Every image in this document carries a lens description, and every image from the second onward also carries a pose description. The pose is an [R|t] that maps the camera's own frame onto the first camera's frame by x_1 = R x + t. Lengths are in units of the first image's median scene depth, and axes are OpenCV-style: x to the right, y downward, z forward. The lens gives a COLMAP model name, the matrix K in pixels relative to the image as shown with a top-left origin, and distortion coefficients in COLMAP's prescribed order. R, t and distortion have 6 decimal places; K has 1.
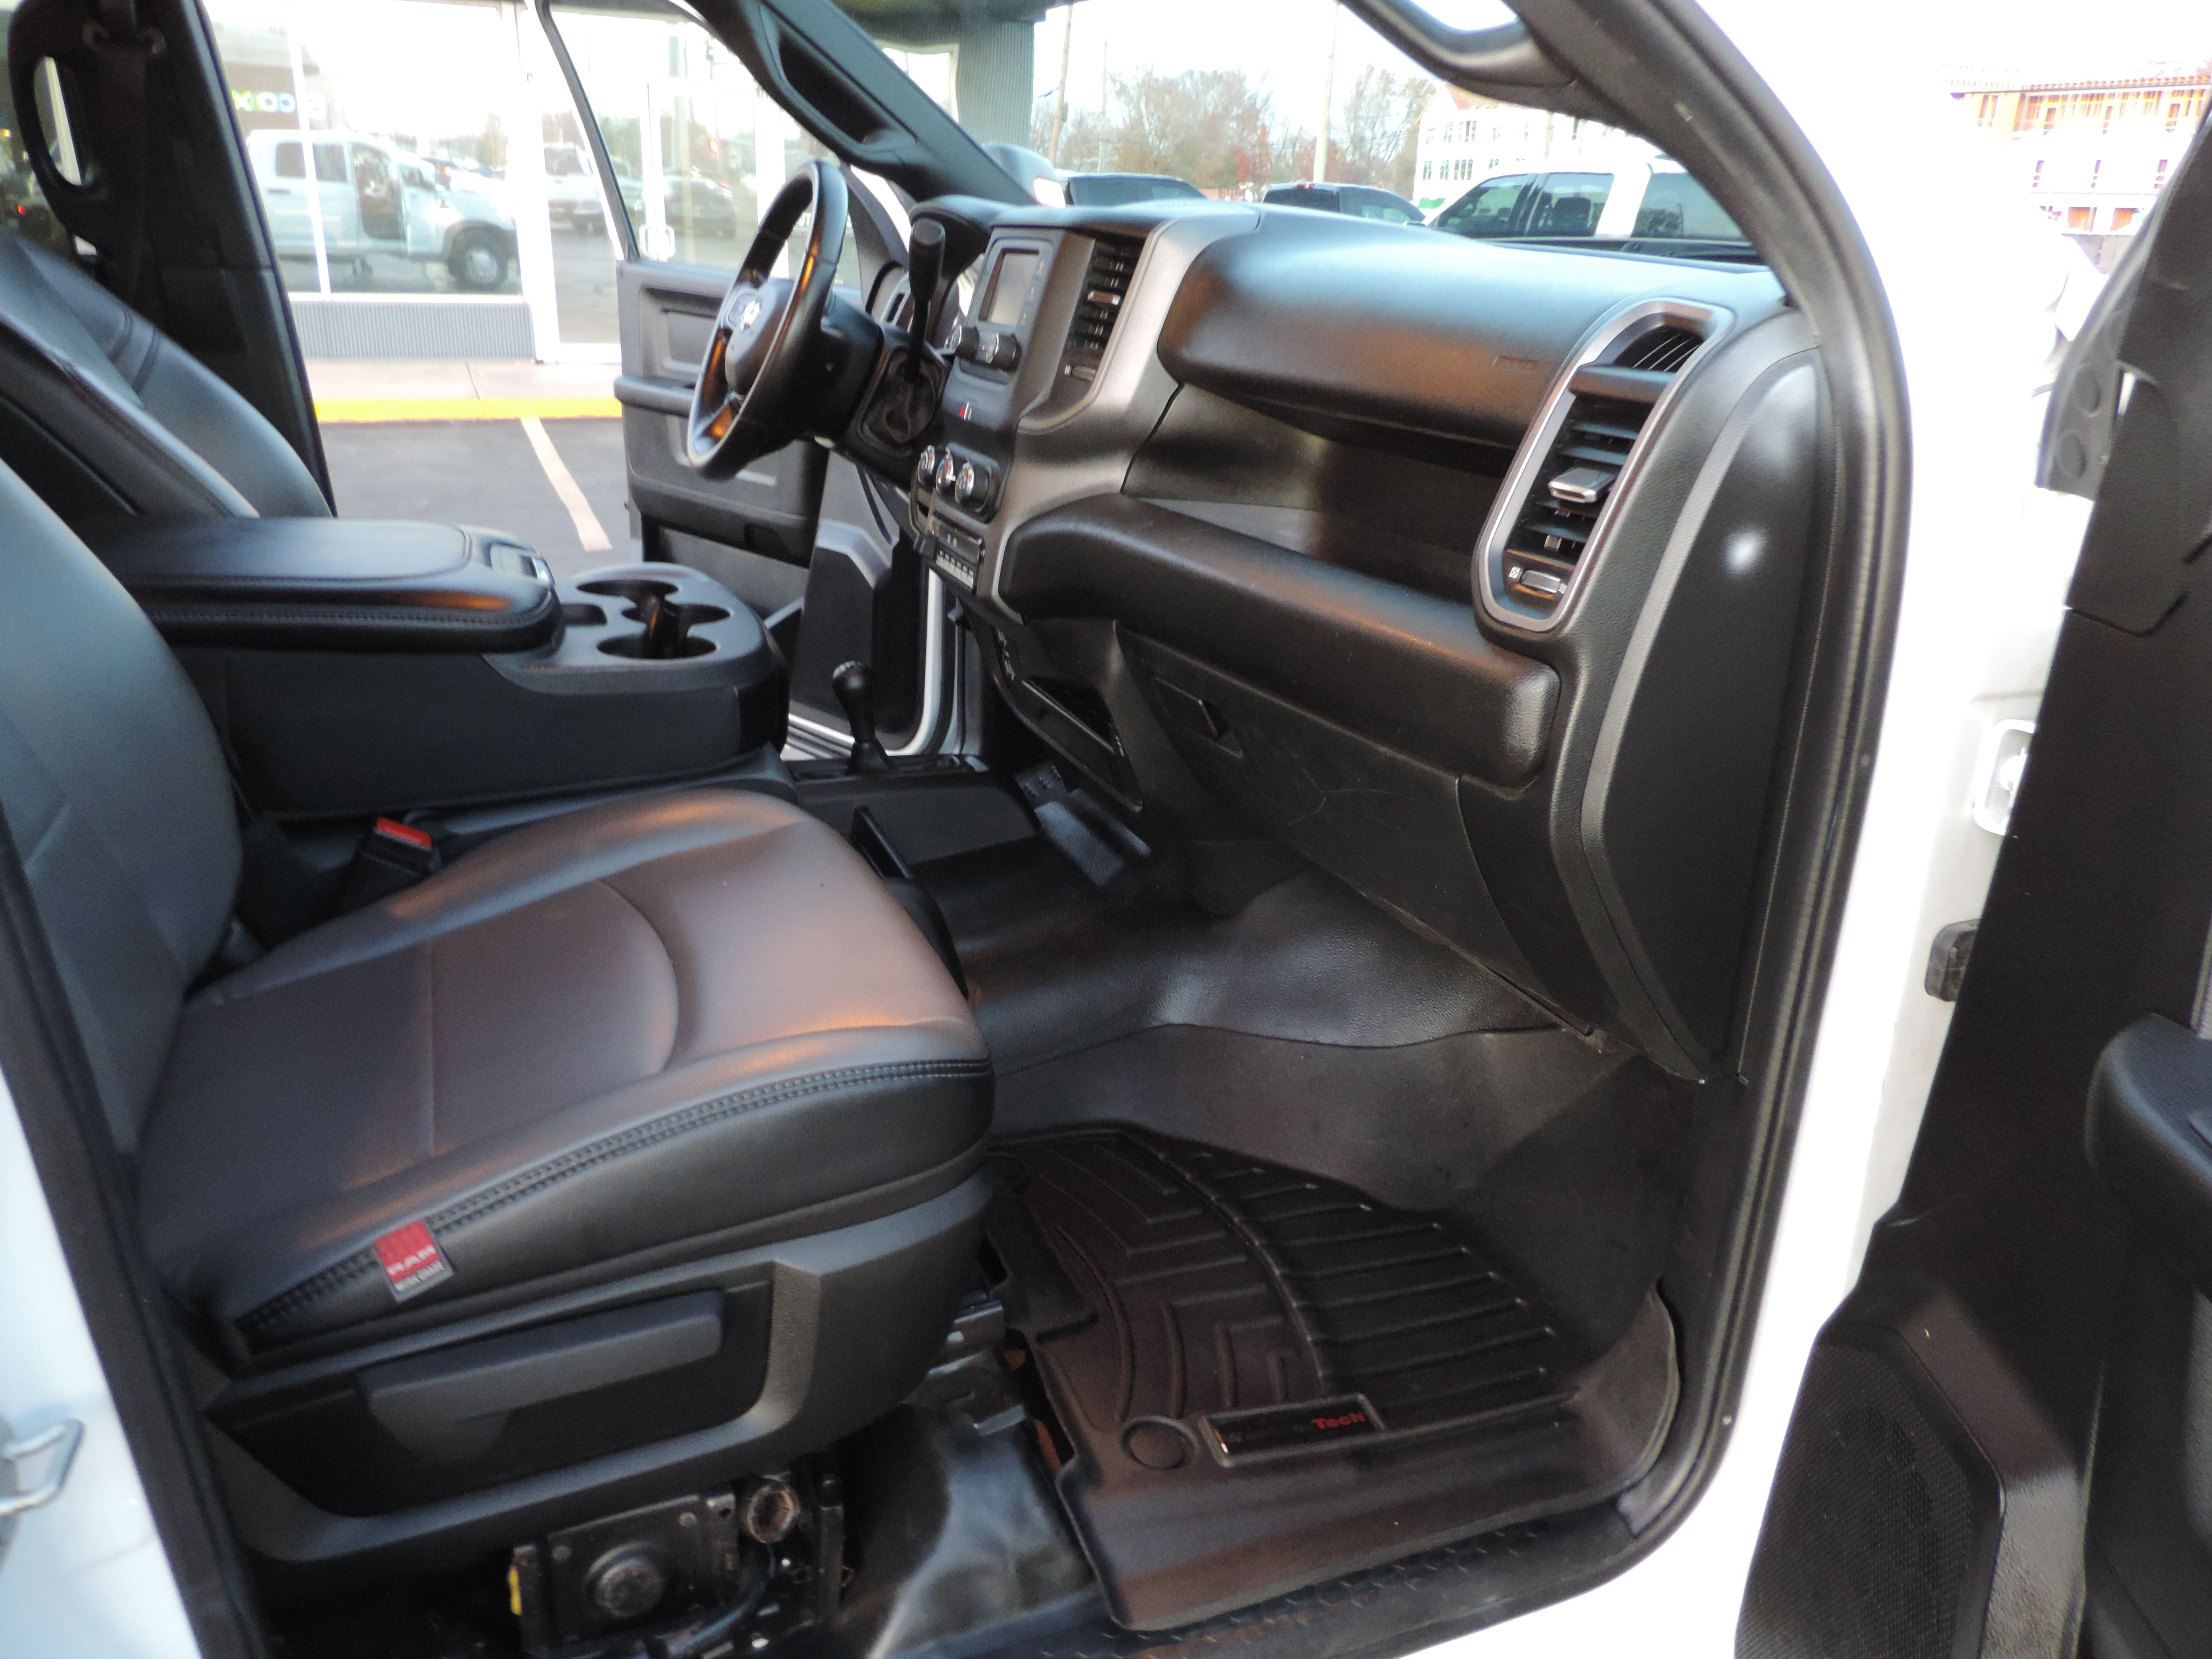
lens RADIAL K [[1560.3, 0, 1106.0], [0, 1560.3, 829.5], [0, 0, 1]] dist [-0.020196, -0.003699]
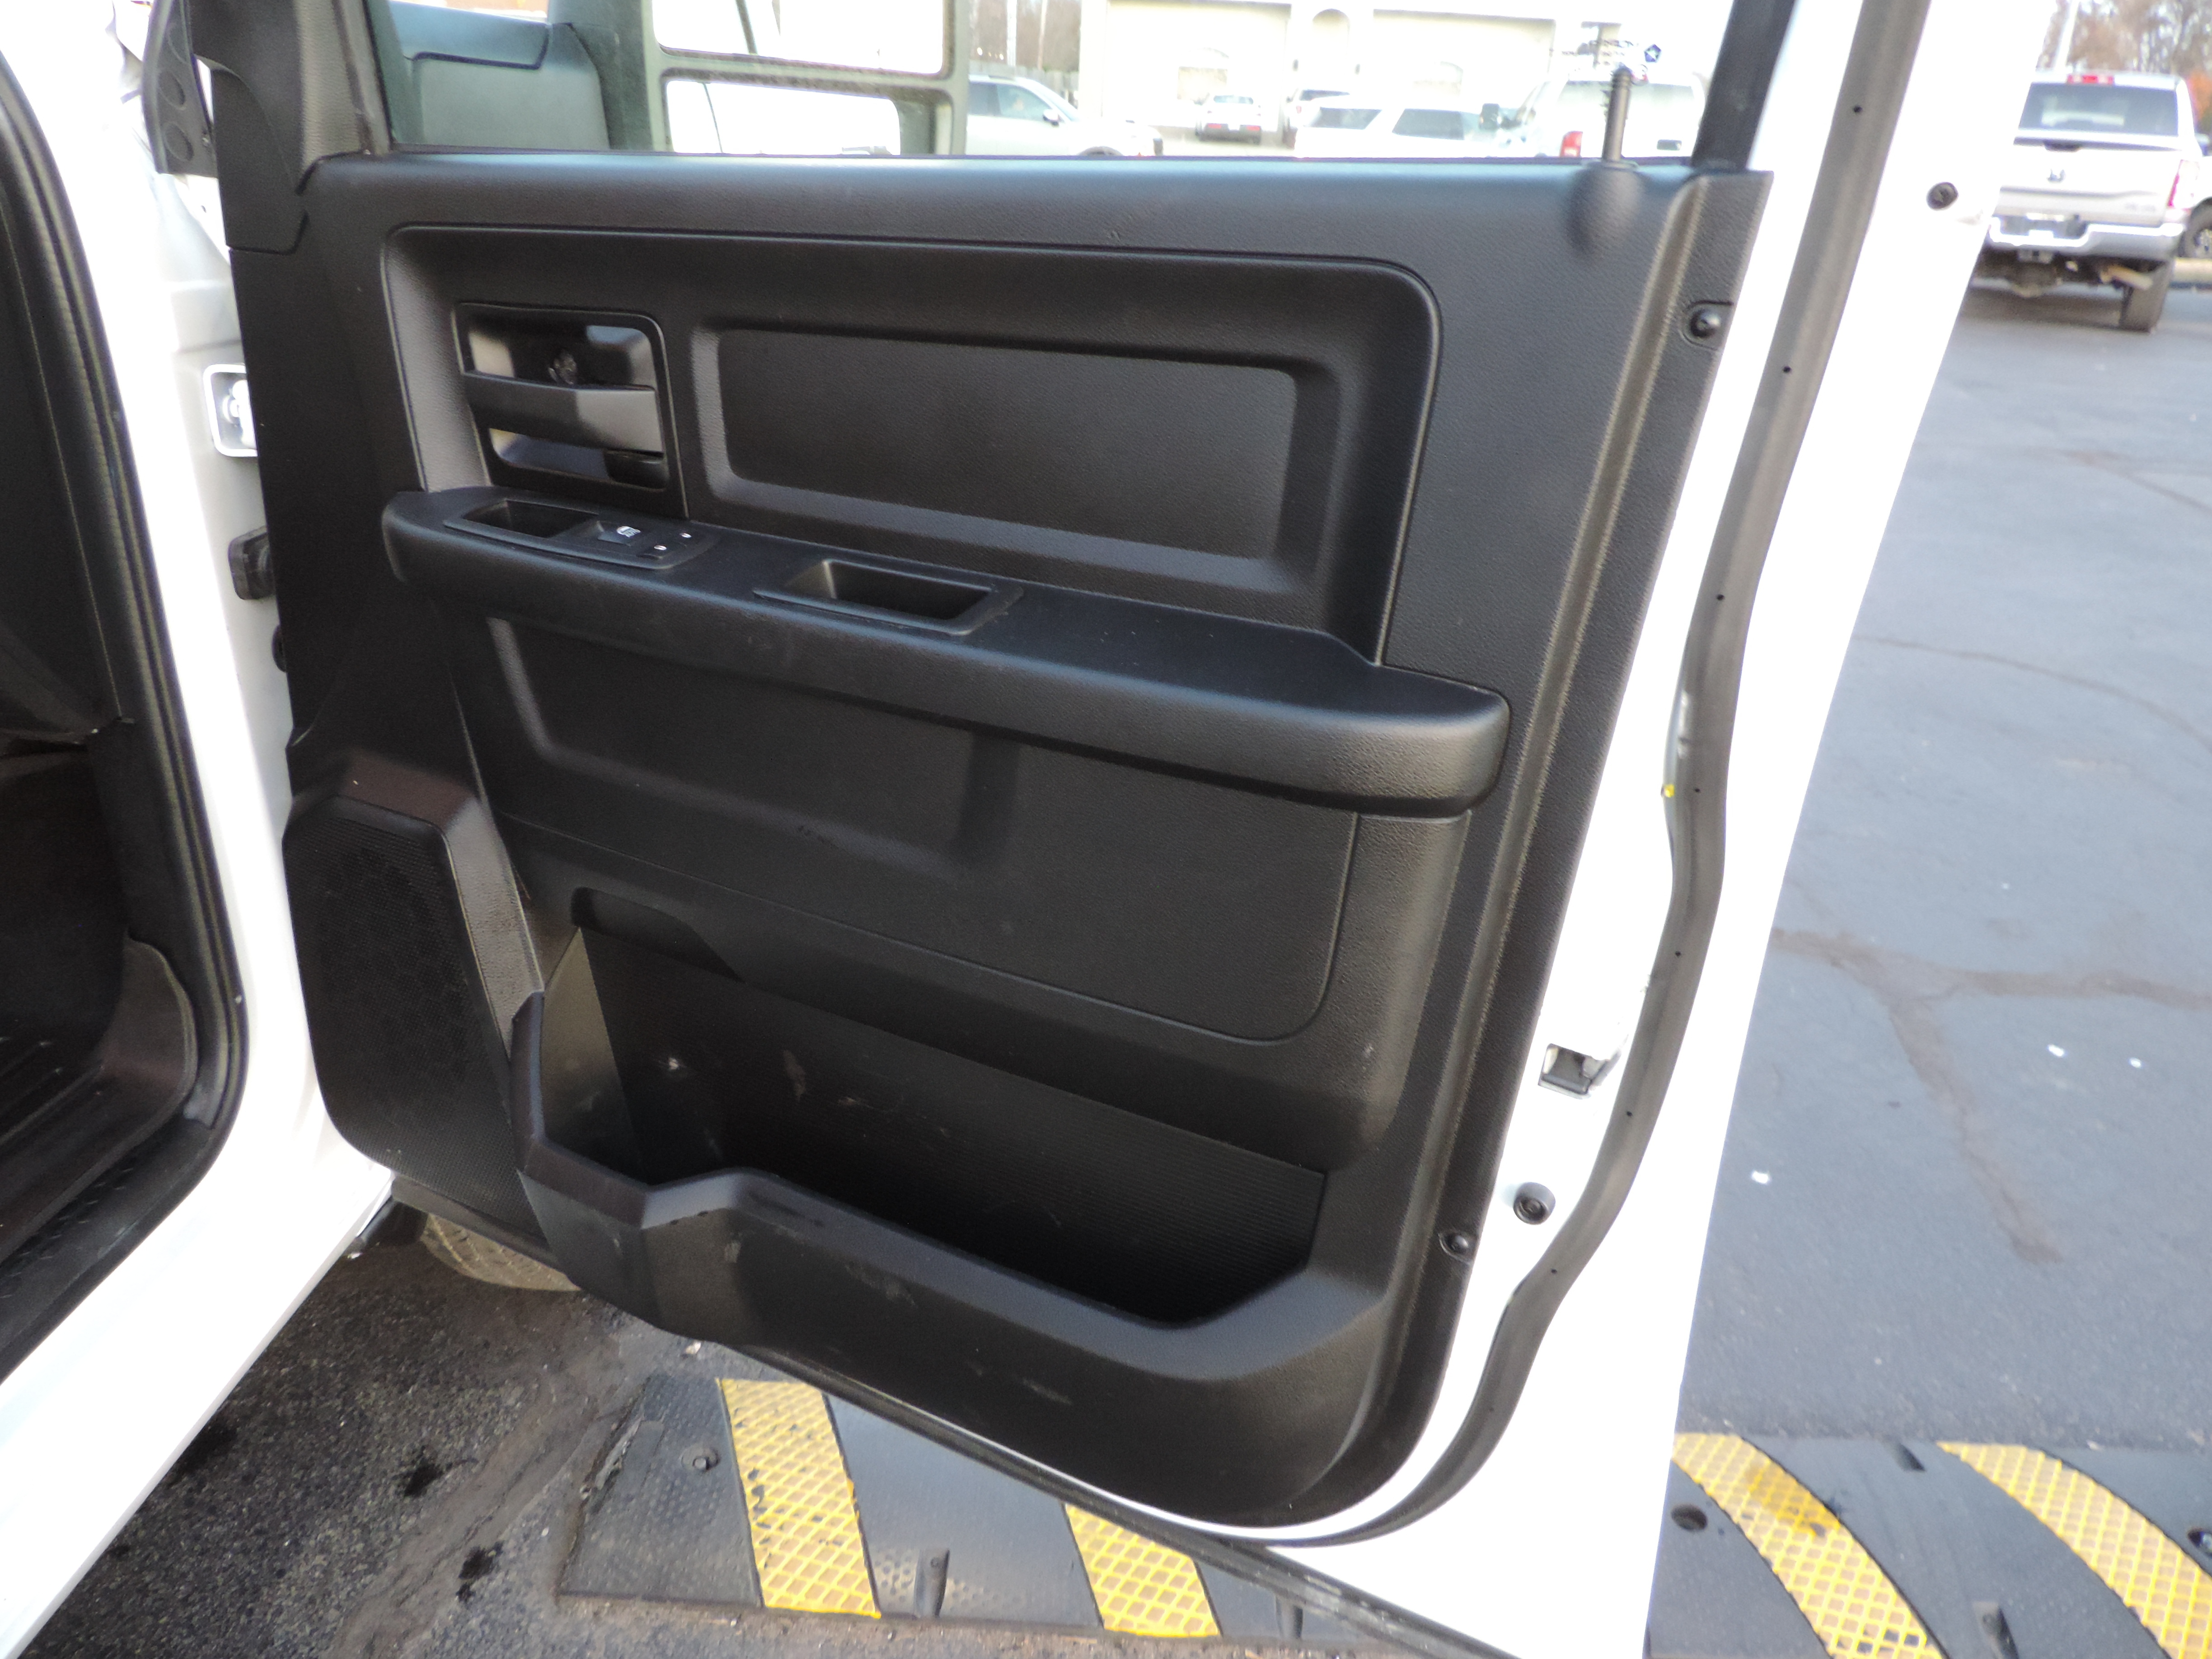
lens RADIAL K [[1572.3, 0, 1106.0], [0, 1572.3, 829.5], [0, 0, 1]] dist [-0.002571, -0.007468]
pose [[0.449596, -0.372725, 0.811751, -0.279664], [0.283615, 0.921321, 0.265953, 0.144074], [-0.847010, 0.110653, 0.519932, -0.264141]]
